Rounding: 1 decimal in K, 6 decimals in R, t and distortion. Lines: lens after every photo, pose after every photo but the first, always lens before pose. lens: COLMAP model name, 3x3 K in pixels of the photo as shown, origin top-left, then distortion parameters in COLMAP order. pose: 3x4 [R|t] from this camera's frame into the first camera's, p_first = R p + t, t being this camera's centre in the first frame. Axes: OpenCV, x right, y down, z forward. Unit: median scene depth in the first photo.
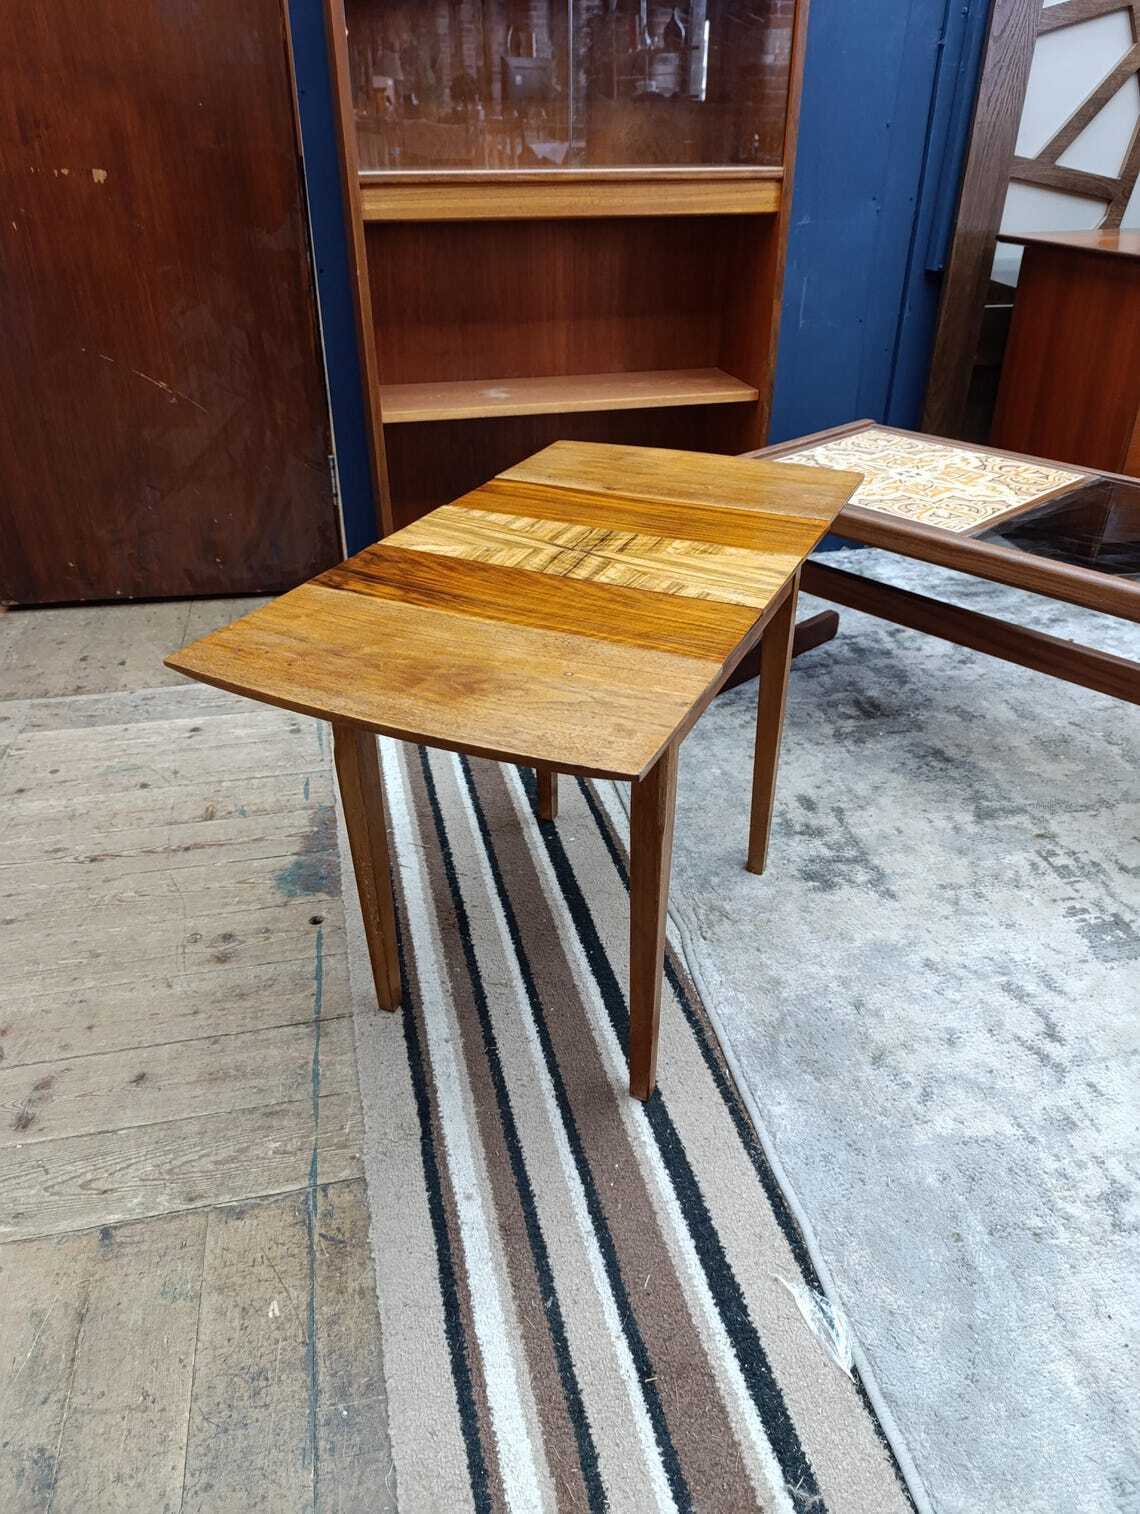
lens RADIAL K [[1042.6, 0, 576.3], [0, 1042.6, 750.0], [0, 0, 1]] dist [0.018141, -0.031766]
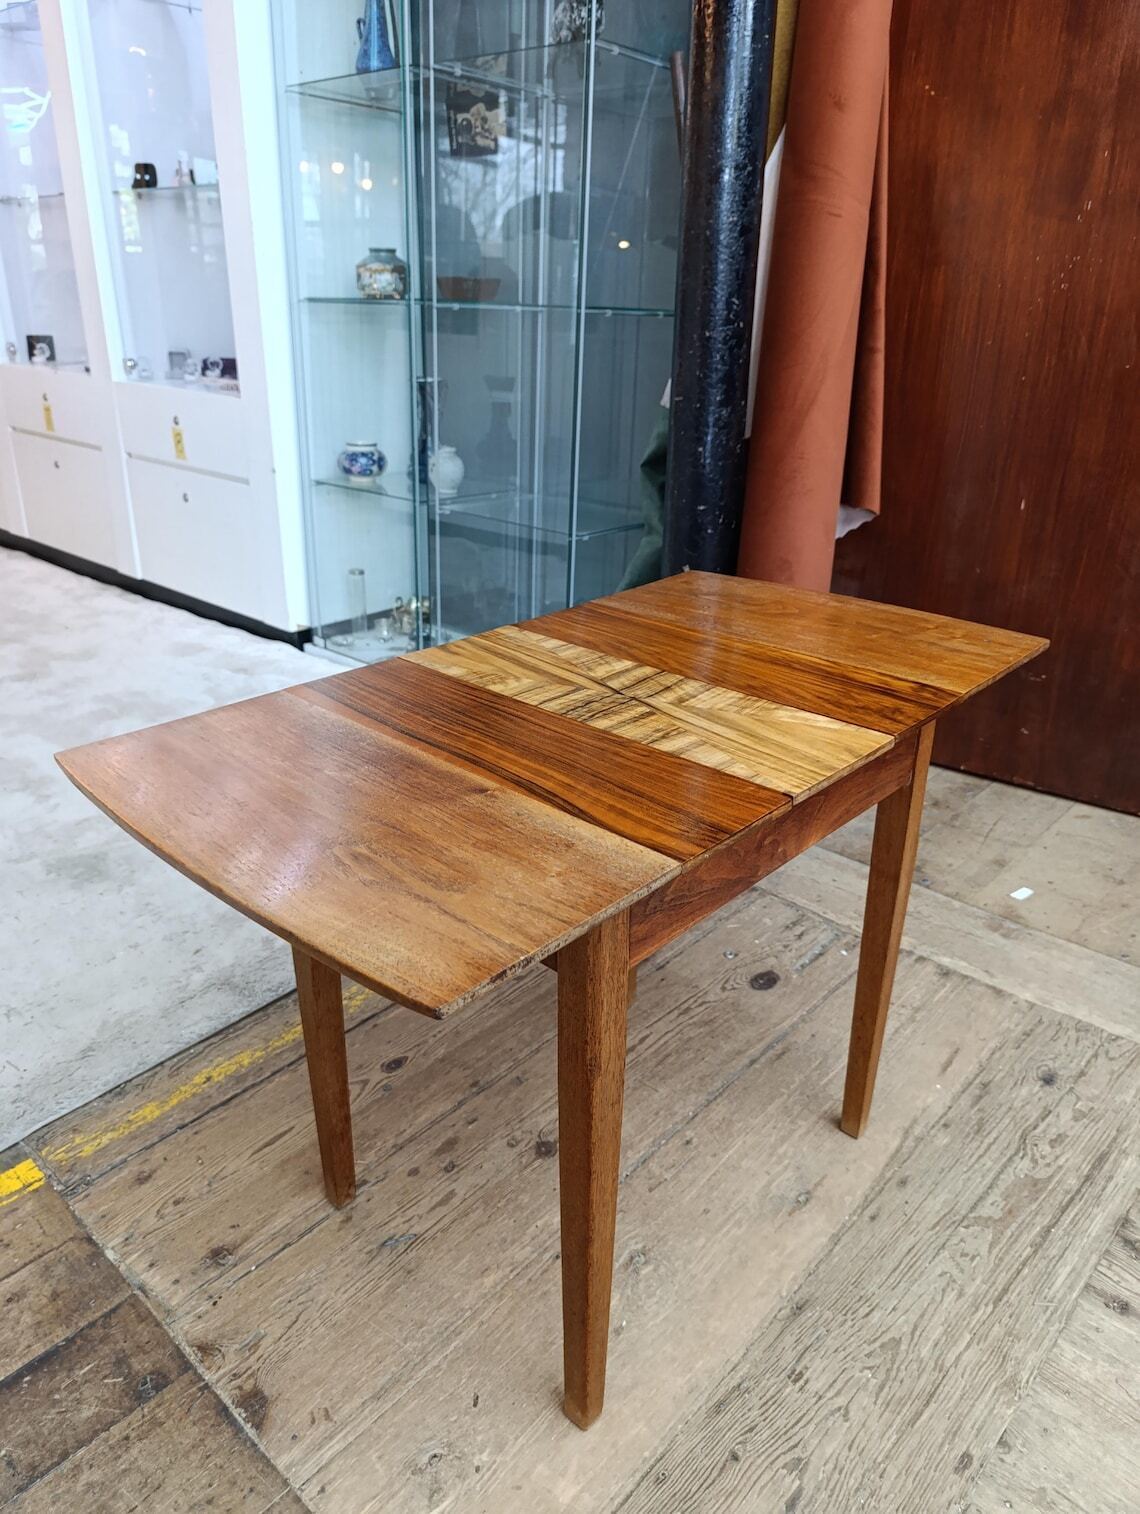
lens RADIAL K [[1042.6, 0, 572.5], [0, 1042.6, 733.0], [0, 0, 1]] dist [0.018141, -0.031766]
pose [[-0.949138, -0.119228, 0.291414, -0.150145], [0.165500, 0.598450, 0.783880, -0.625970], [-0.267857, 0.792239, -0.548280, 1.141141]]
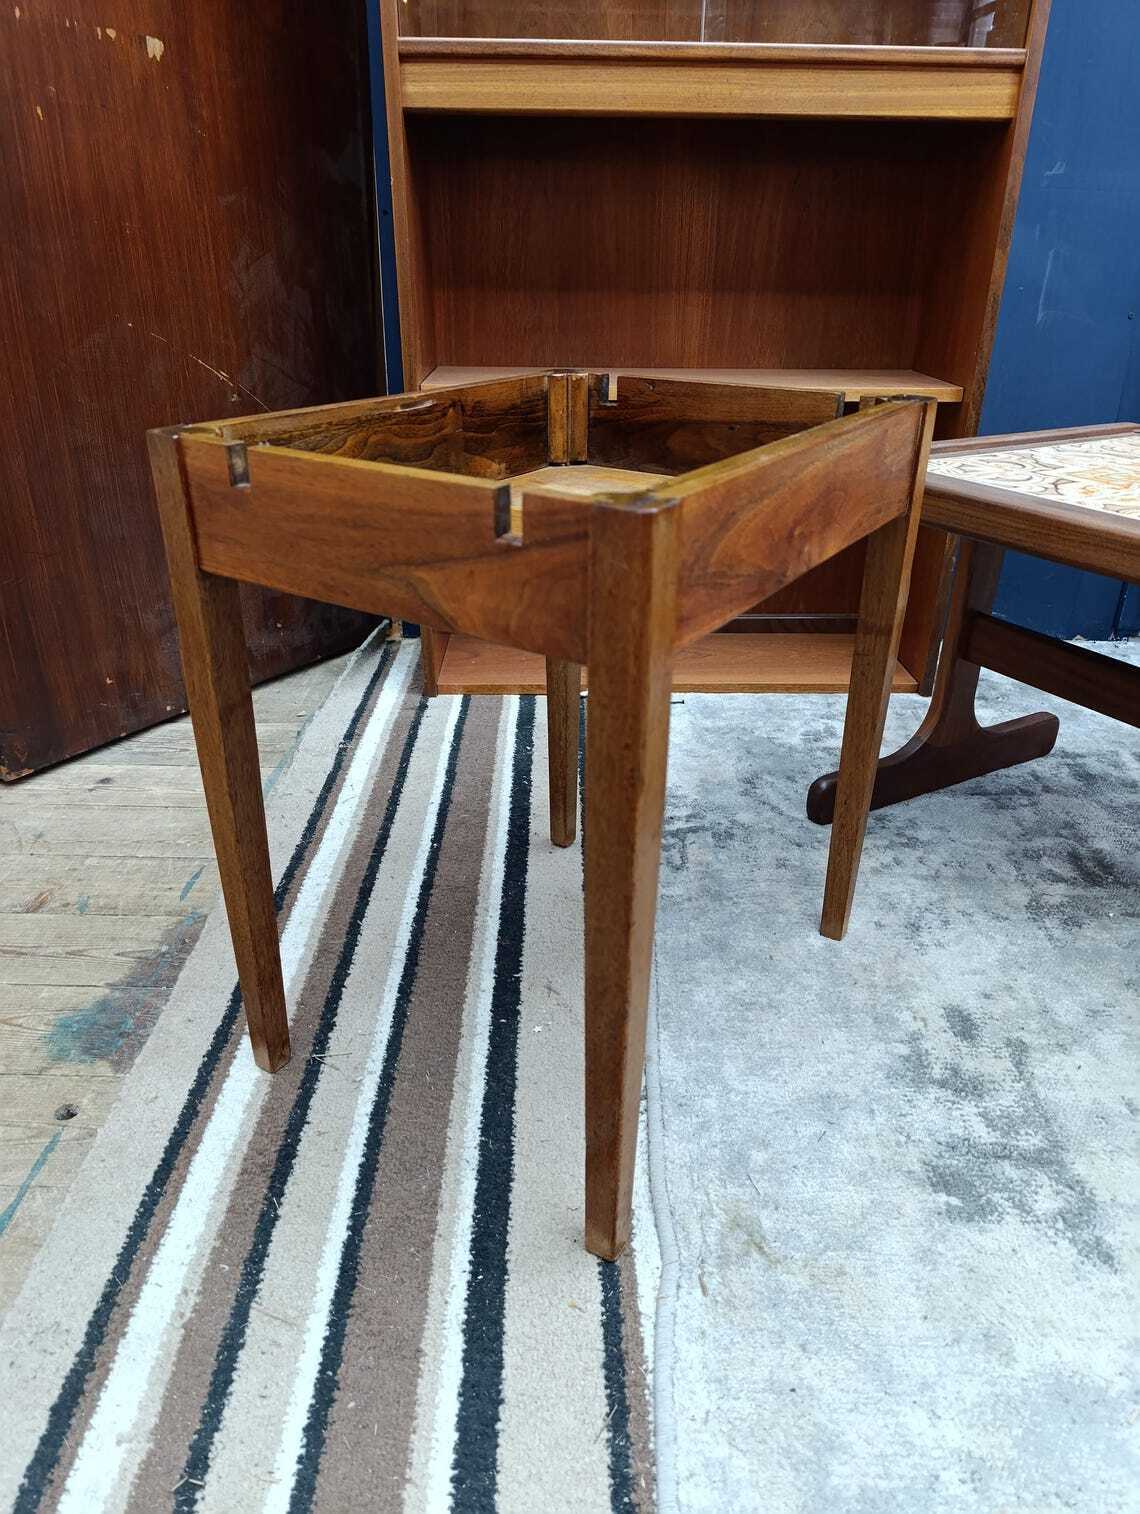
lens RADIAL K [[1042.6, 0, 581.3], [0, 1042.6, 757.0], [0, 0, 1]] dist [0.018141, -0.031766]
pose [[0.975477, 0.107250, -0.192204, 0.128424], [-0.123492, 0.989539, -0.074586, -0.028691], [0.182194, 0.096493, 0.978516, 0.444527]]
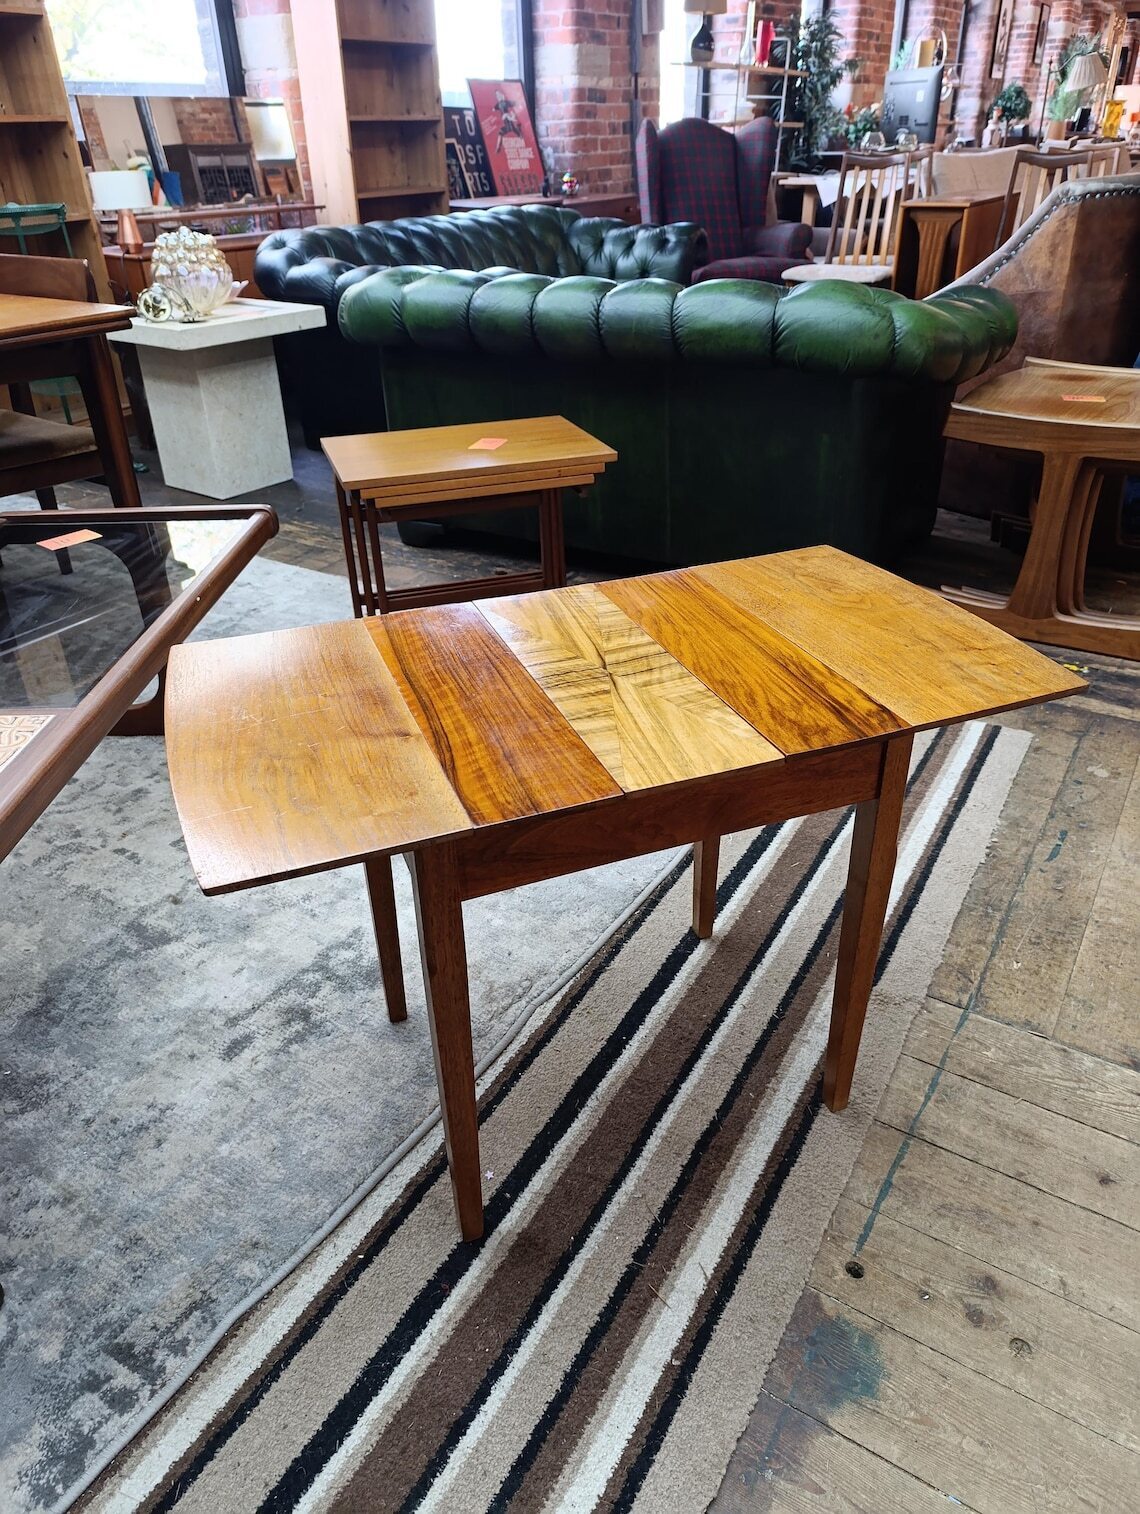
lens RADIAL K [[1042.6, 0, 577.3], [0, 1042.6, 754.3], [0, 0, 1]] dist [0.018141, -0.031766]
pose [[-0.718659, -0.334345, 0.609707, -0.429629], [0.379191, 0.546546, 0.746660, -0.648828], [-0.582875, 0.767790, -0.265999, 1.016206]]
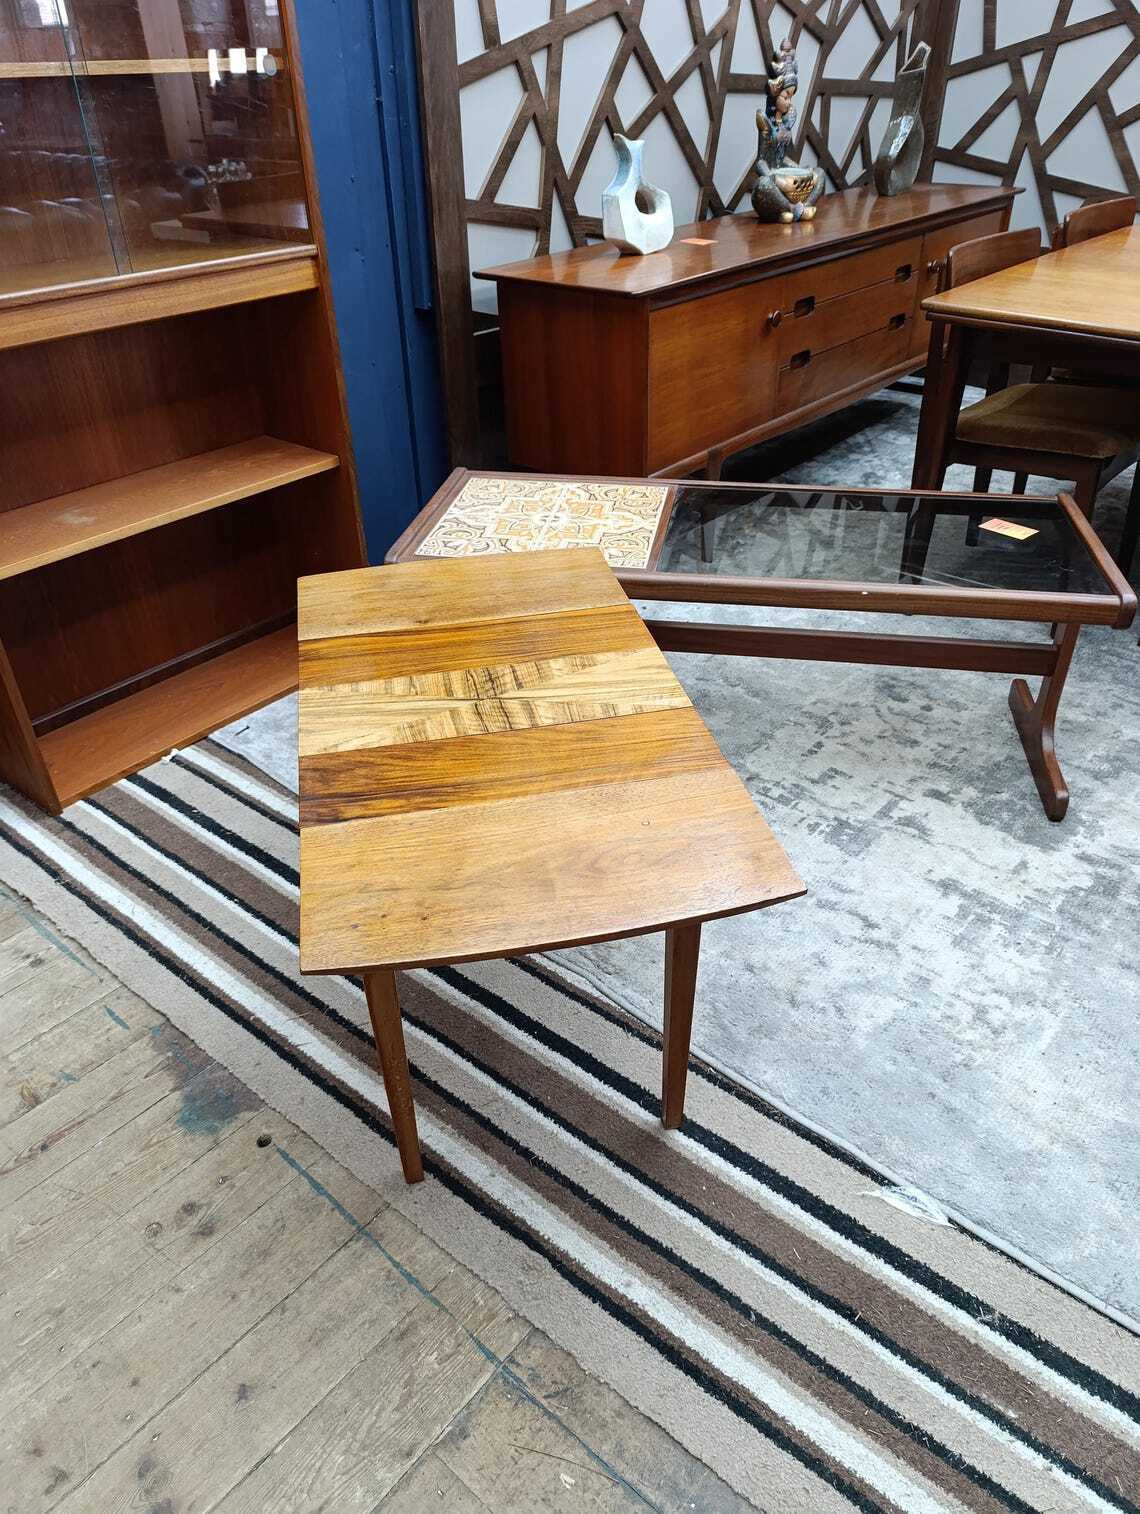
lens RADIAL K [[1042.6, 0, 573.3], [0, 1042.6, 761.9], [0, 0, 1]] dist [0.018141, -0.031766]
pose [[0.797125, -0.345491, 0.495205, -0.369635], [0.321569, 0.937050, 0.136130, -0.191711], [-0.511063, 0.050730, 0.858045, 0.034389]]
